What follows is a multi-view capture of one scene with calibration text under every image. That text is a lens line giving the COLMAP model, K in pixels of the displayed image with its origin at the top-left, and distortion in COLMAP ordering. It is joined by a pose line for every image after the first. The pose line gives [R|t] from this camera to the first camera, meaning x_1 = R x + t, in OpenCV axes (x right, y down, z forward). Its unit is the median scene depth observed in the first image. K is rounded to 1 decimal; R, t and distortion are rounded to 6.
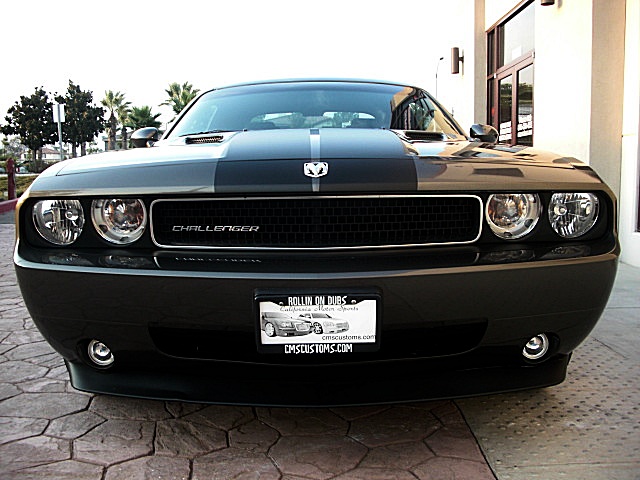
lens RADIAL K [[616.7, 0, 339.3], [0, 616.7, 236.7], [0, 0, 1]] dist [-0.125727, 0.000000]
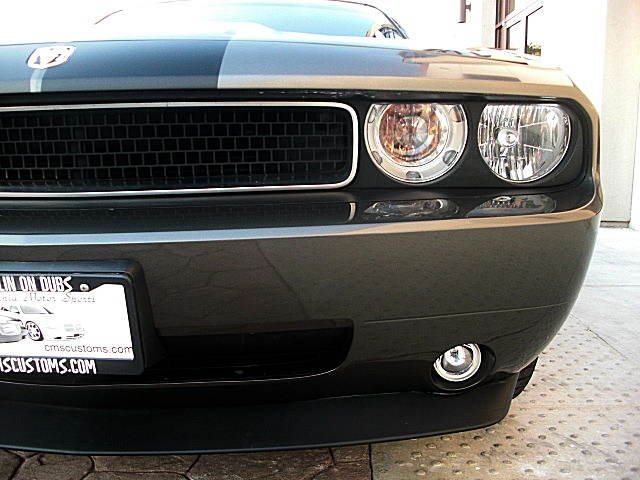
lens RADIAL K [[616.7, 0, 334.7], [0, 616.7, 241.6], [0, 0, 1]] dist [-0.125727, 0.000000]
pose [[0.999289, 0.014126, -0.034965, 0.218321], [-0.011798, 0.997756, 0.065914, 0.022235], [0.035818, -0.065454, 0.997213, 0.389697]]
